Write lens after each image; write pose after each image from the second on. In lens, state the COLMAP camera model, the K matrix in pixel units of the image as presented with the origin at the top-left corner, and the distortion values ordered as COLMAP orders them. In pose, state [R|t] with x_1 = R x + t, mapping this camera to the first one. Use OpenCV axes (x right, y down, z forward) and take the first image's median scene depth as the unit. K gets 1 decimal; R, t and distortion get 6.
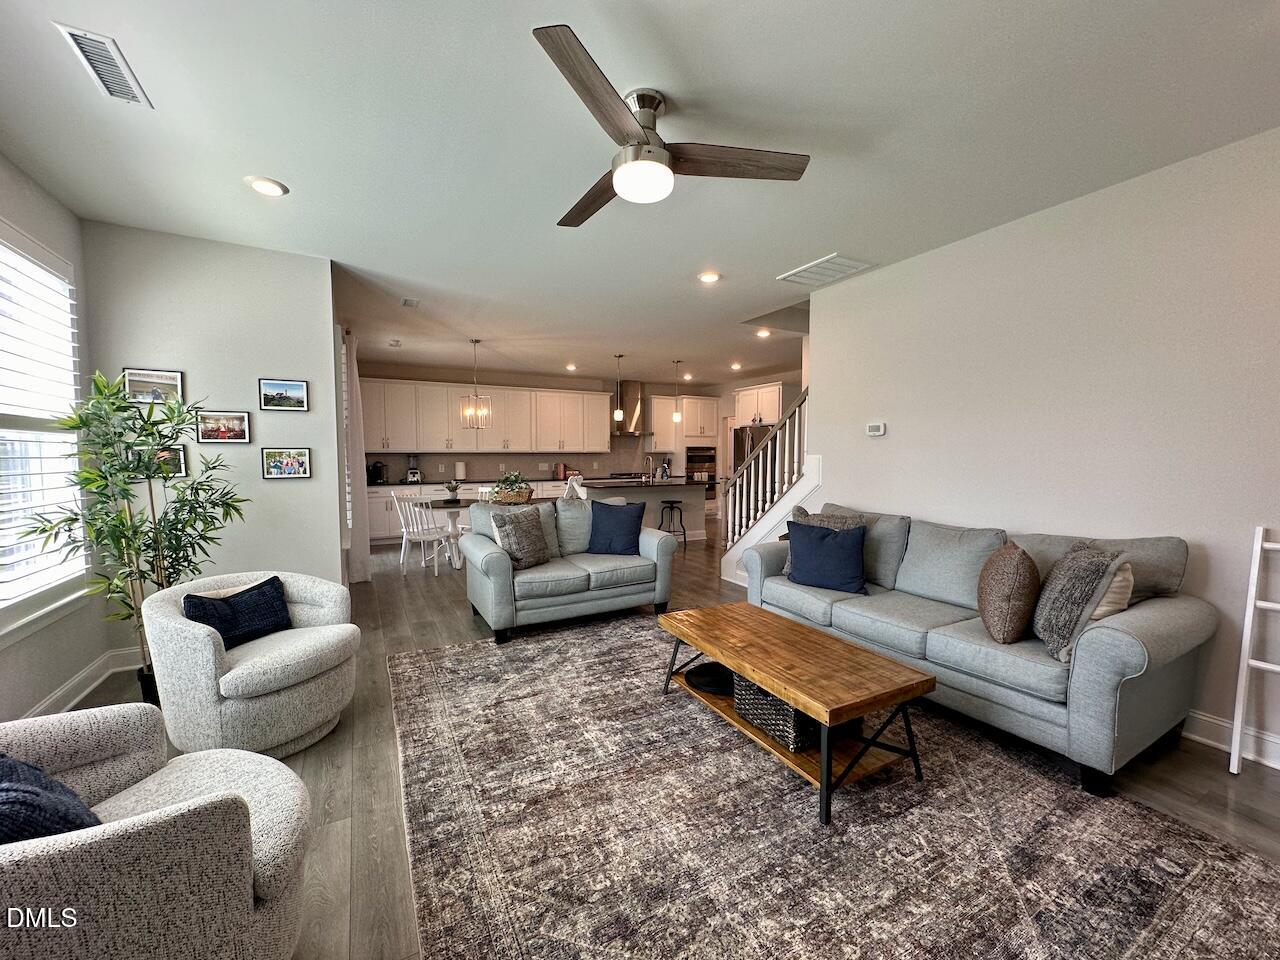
lens RADIAL K [[510.8, 0, 636.9], [0, 510.8, 481.1], [0, 0, 1]] dist [0.000404, 0.000343]
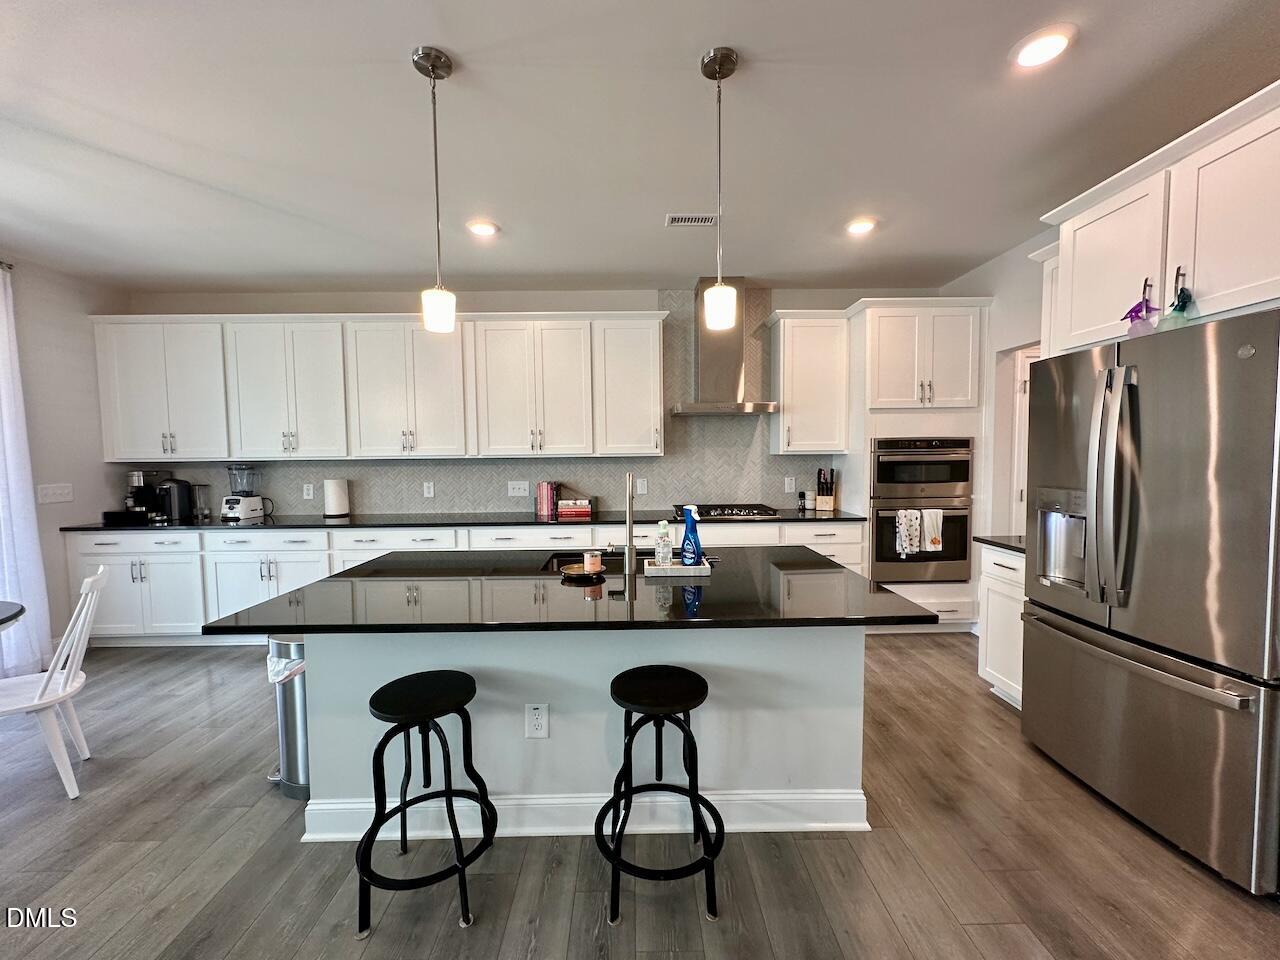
lens RADIAL K [[524.1, 0, 640.0], [0, 524.1, 480.0], [0, 0, 1]] dist [0.002780, 0.000152]
pose [[0.888938, 0.016196, -0.457741, 0.136155], [-0.013968, 0.999868, 0.008253, -0.043469], [0.457815, -0.000943, 0.889047, 0.667121]]
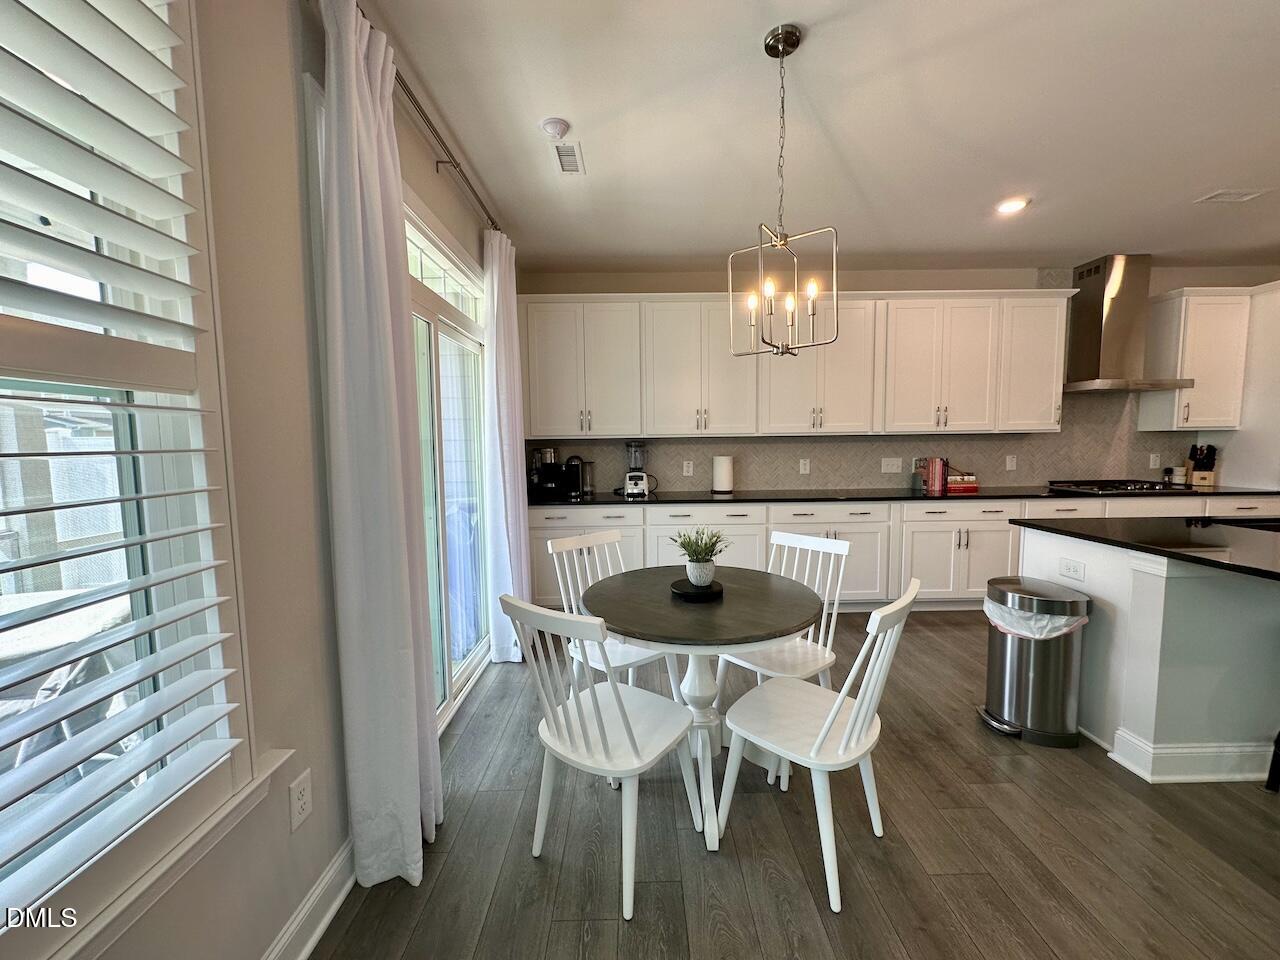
lens RADIAL K [[510.8, 0, 636.9], [0, 510.8, 481.1], [0, 0, 1]] dist [0.000404, 0.000343]
pose [[0.889992, 0.032586, -0.454810, -0.186740], [-0.012232, 0.998790, 0.047623, -0.034628], [0.455811, -0.036821, 0.889314, 0.501402]]
